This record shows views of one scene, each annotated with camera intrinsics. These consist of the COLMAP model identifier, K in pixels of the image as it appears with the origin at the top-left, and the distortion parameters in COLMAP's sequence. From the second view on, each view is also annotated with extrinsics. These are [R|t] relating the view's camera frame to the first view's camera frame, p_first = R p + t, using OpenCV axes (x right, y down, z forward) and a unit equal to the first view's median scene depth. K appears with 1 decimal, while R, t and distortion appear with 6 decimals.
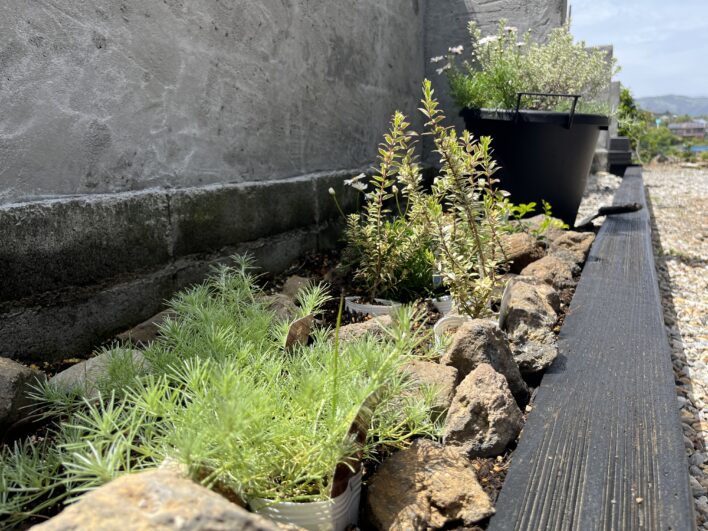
lens RADIAL K [[539.5, 0, 343.8], [0, 539.5, 263.6], [0, 0, 1]] dist [0.066579, -0.091259]
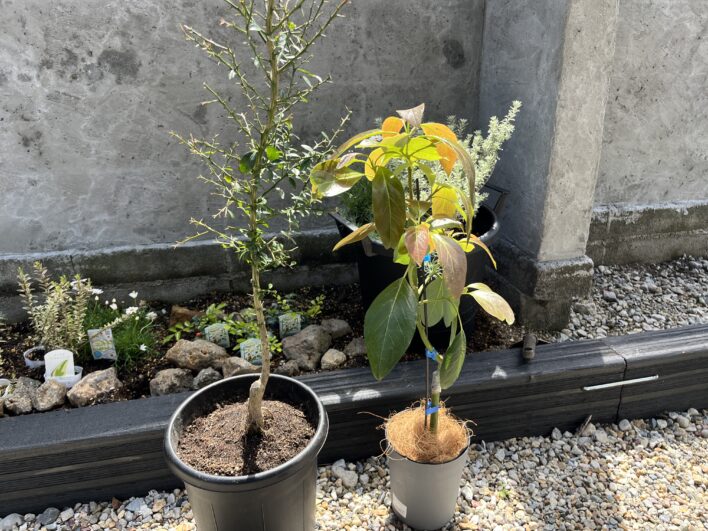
lens RADIAL K [[539.5, 0, 359.3], [0, 539.5, 270.4], [0, 0, 1]] dist [0.066579, -0.091259]
pose [[0.642352, 0.287783, -0.710328, 1.590725], [-0.151221, 0.956195, 0.250644, -0.665171], [0.751343, -0.053586, 0.657733, 0.468007]]
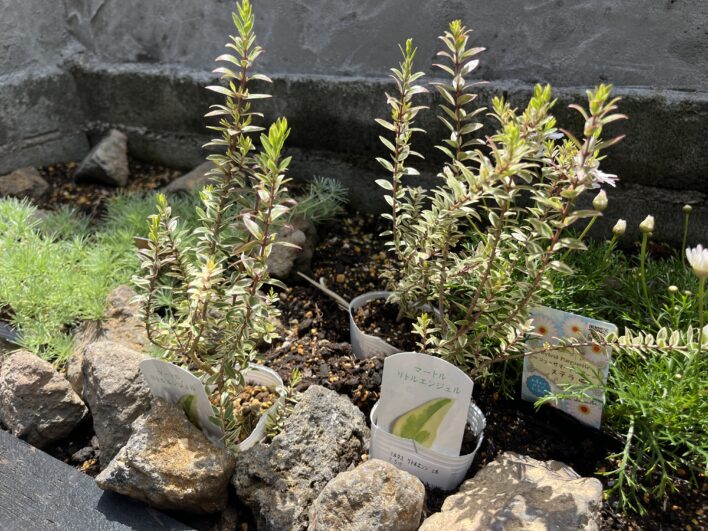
lens RADIAL K [[539.5, 0, 352.5], [0, 539.5, 262.3], [0, 0, 1]] dist [0.066579, -0.091259]
pose [[-0.004609, 0.486252, -0.873807, 0.495533], [-0.163420, 0.861702, 0.480378, -0.247467], [0.986546, 0.145012, 0.075492, 0.698348]]
